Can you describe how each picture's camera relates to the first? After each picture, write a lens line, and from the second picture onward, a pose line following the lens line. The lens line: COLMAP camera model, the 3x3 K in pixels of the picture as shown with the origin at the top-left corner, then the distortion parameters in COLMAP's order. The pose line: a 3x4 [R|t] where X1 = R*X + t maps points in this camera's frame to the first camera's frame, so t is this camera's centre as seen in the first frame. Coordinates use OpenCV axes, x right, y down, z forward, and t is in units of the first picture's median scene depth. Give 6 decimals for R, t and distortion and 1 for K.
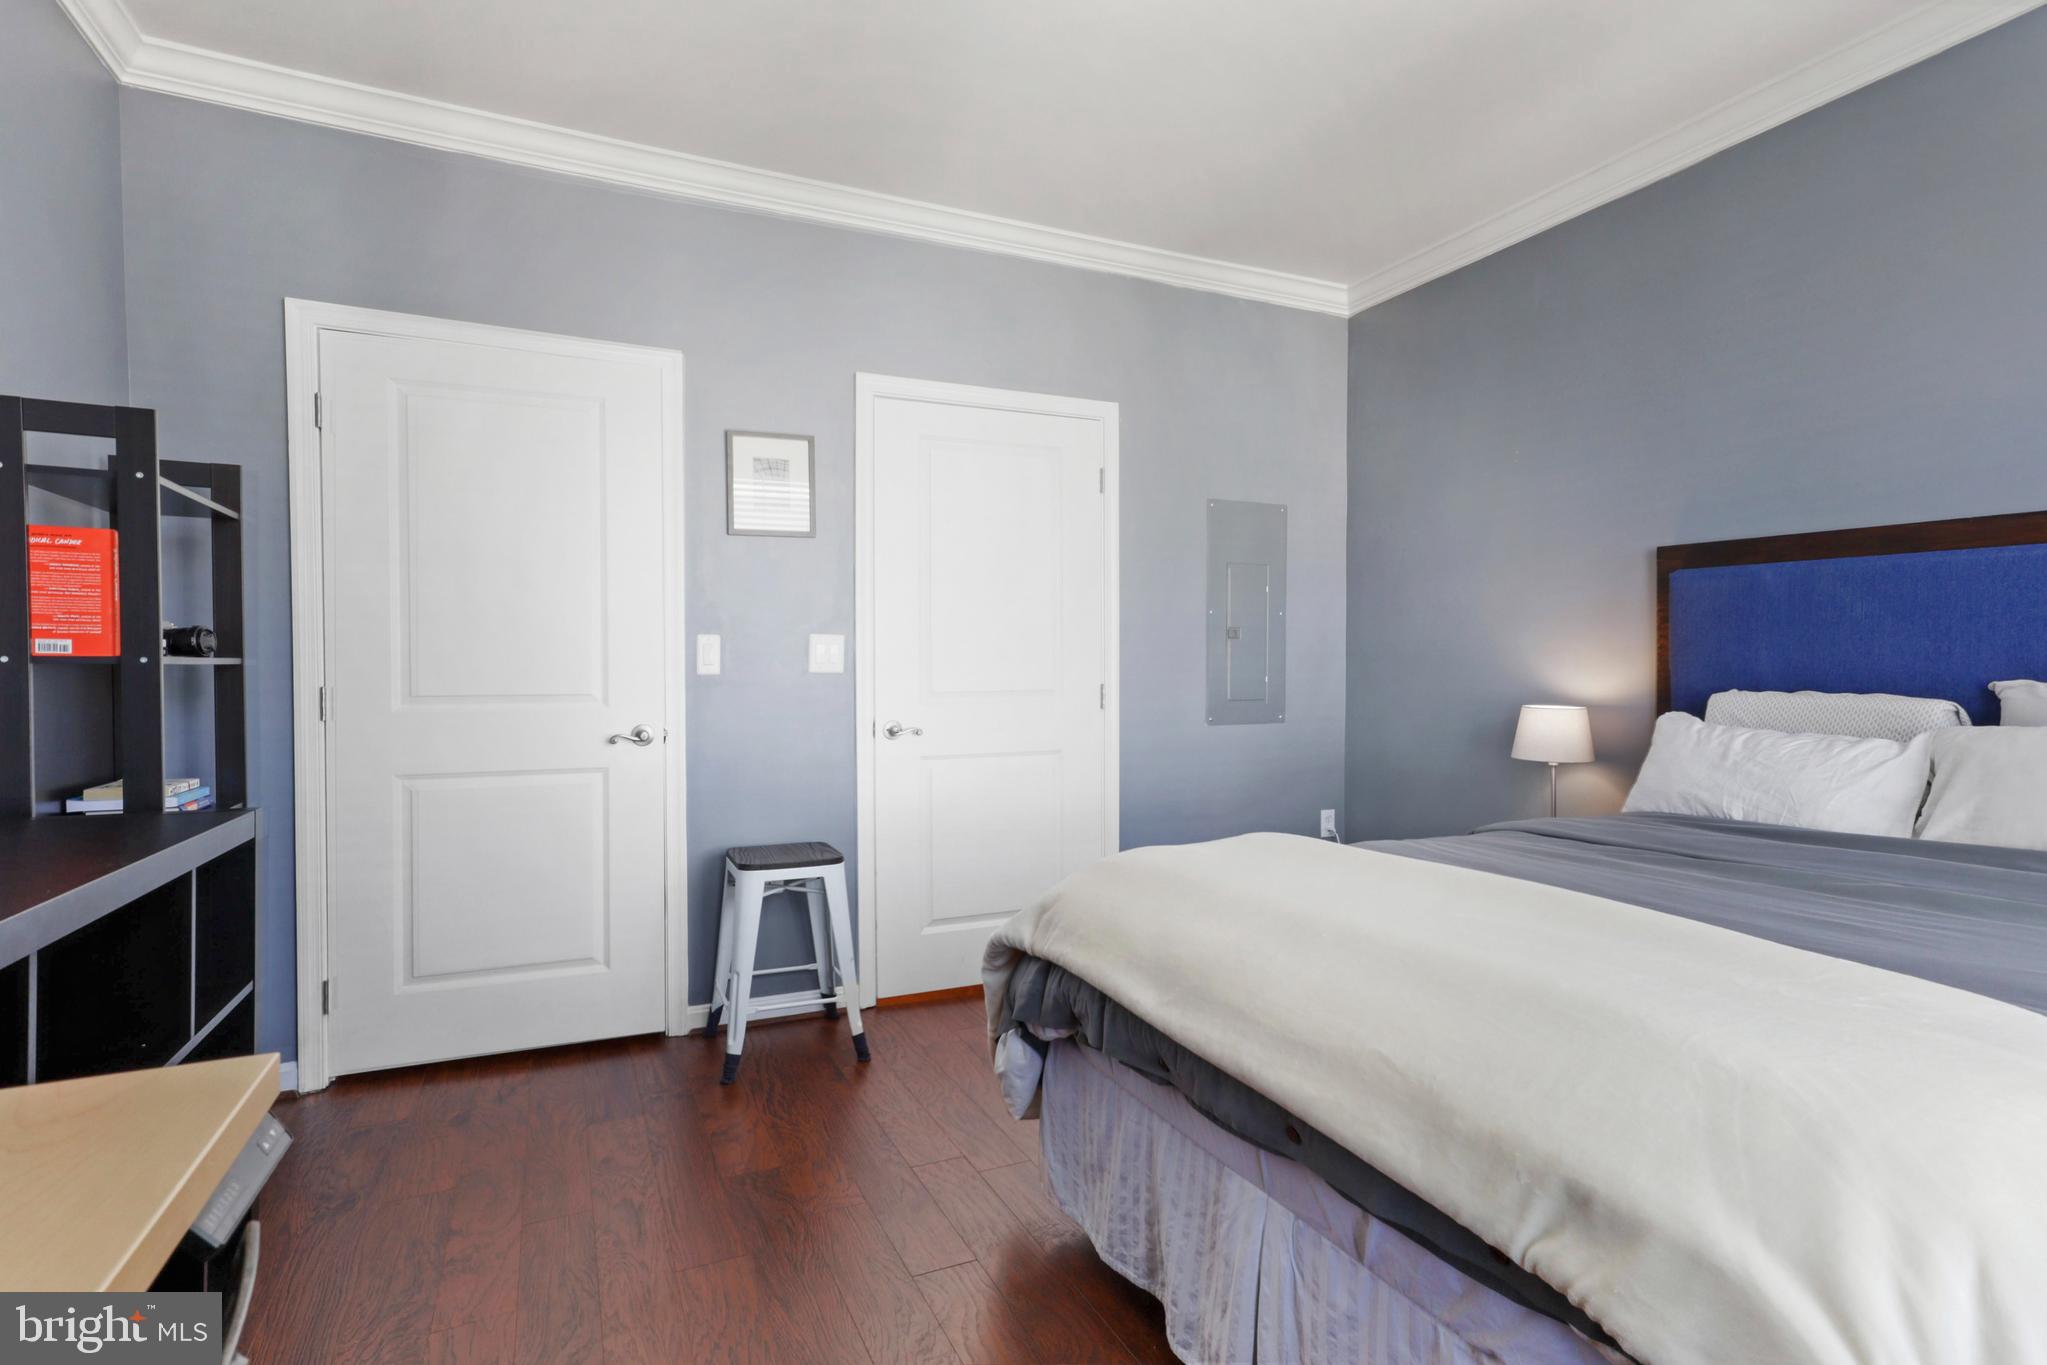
lens RADIAL K [[1026.0, 0, 1024.9], [0, 1026.0, 699.0], [0, 0, 1]] dist [-0.015803, 0.035234]
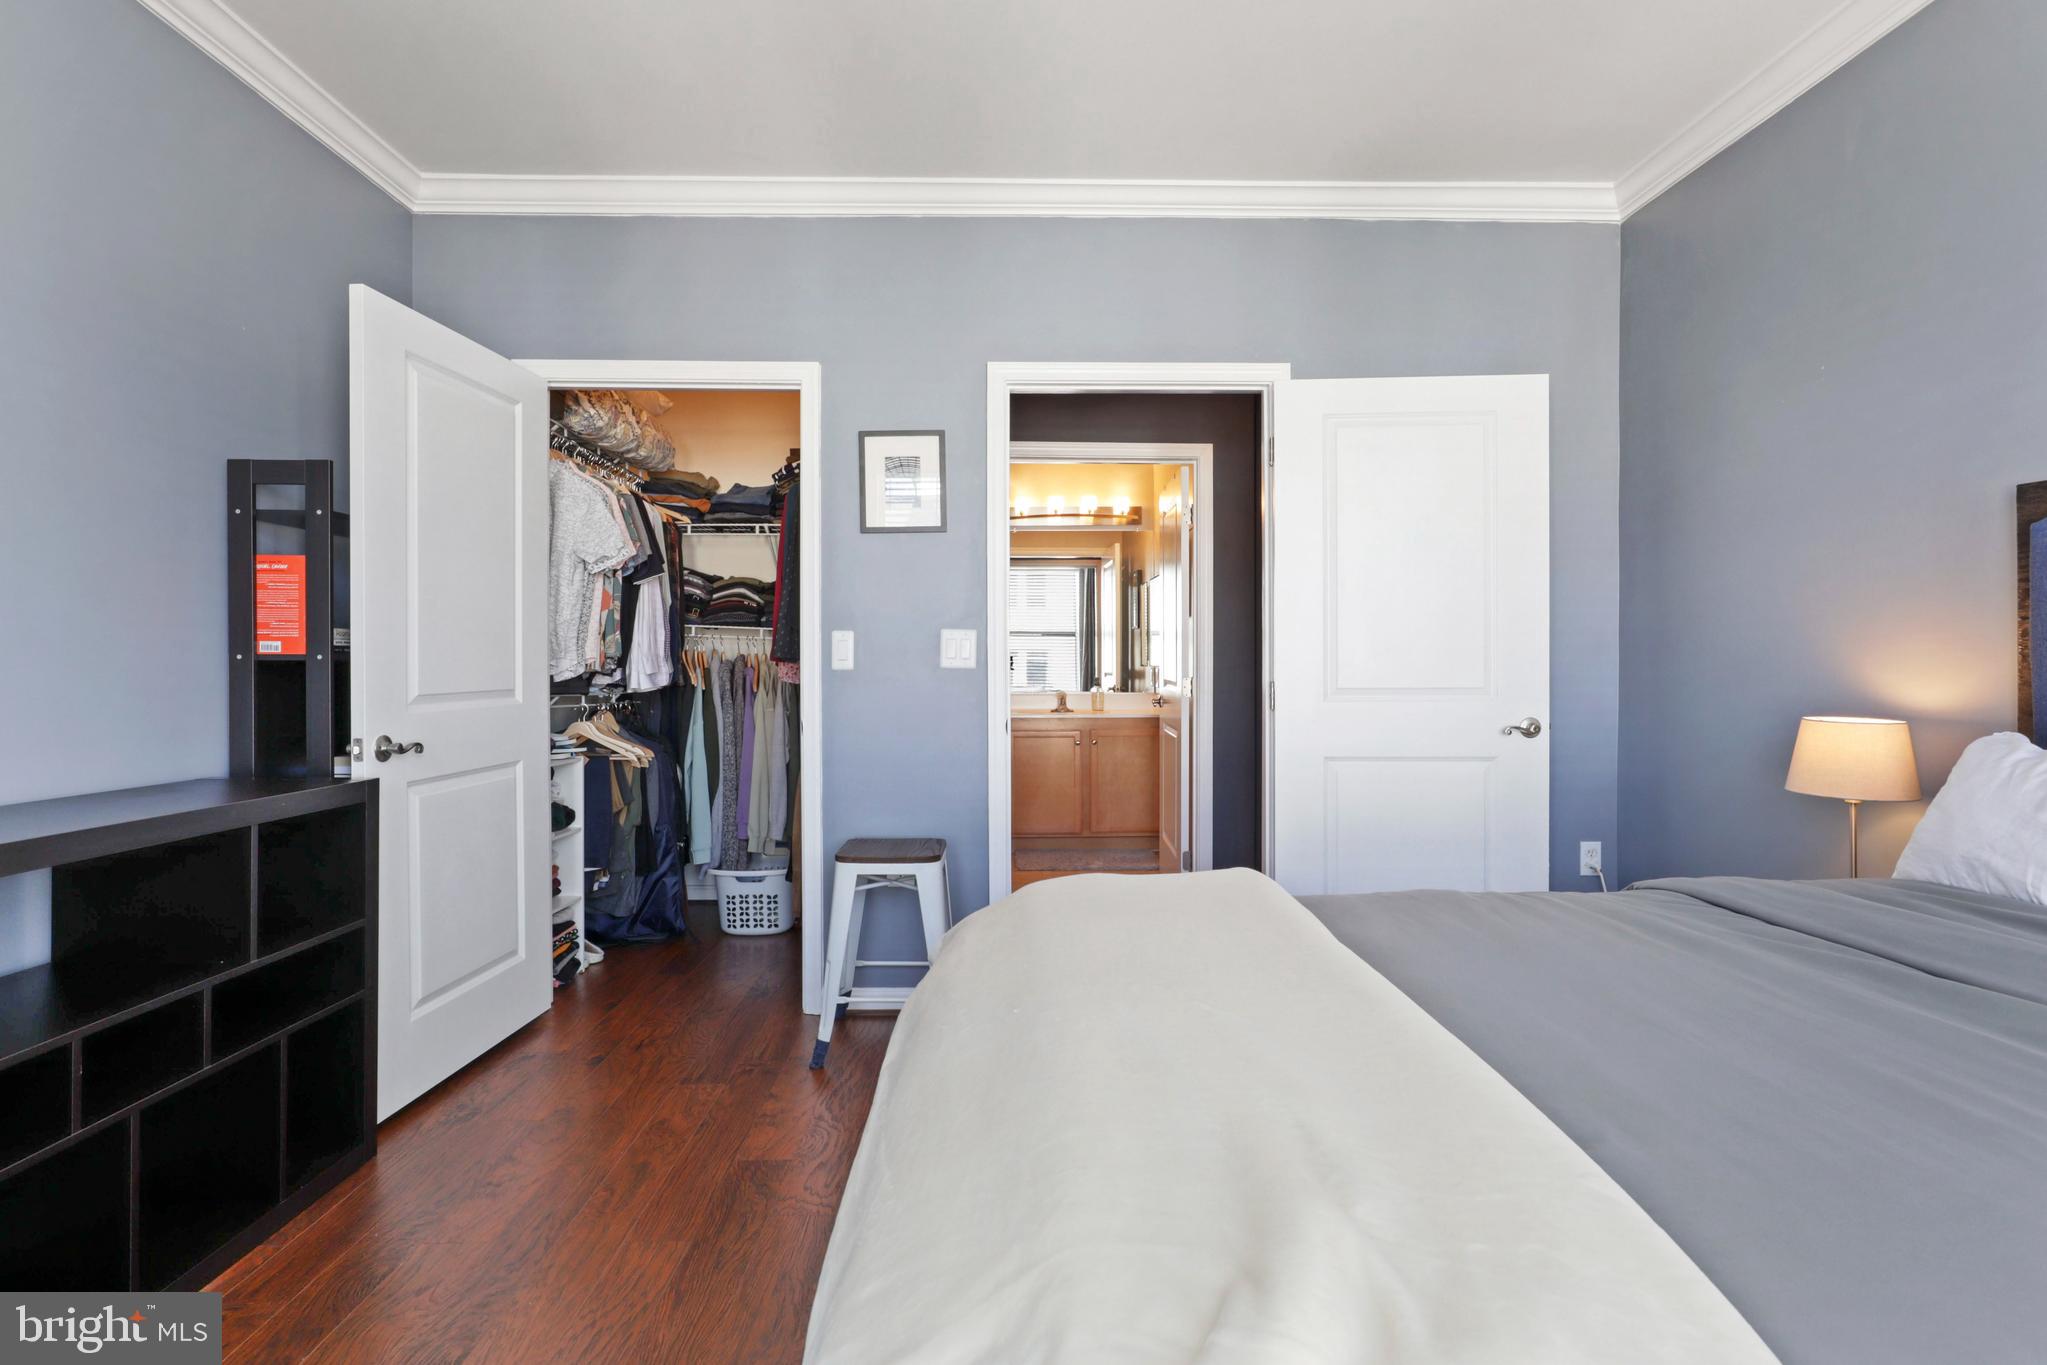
lens RADIAL K [[1021.0, 0, 1028.2], [0, 1021.0, 685.8], [0, 0, 1]] dist [-0.021296, 0.014695]
pose [[0.917199, 0.010702, -0.398287, 0.275220], [-0.013346, 0.999903, -0.003867, -0.005909], [0.398207, 0.008863, 0.917253, 0.130225]]
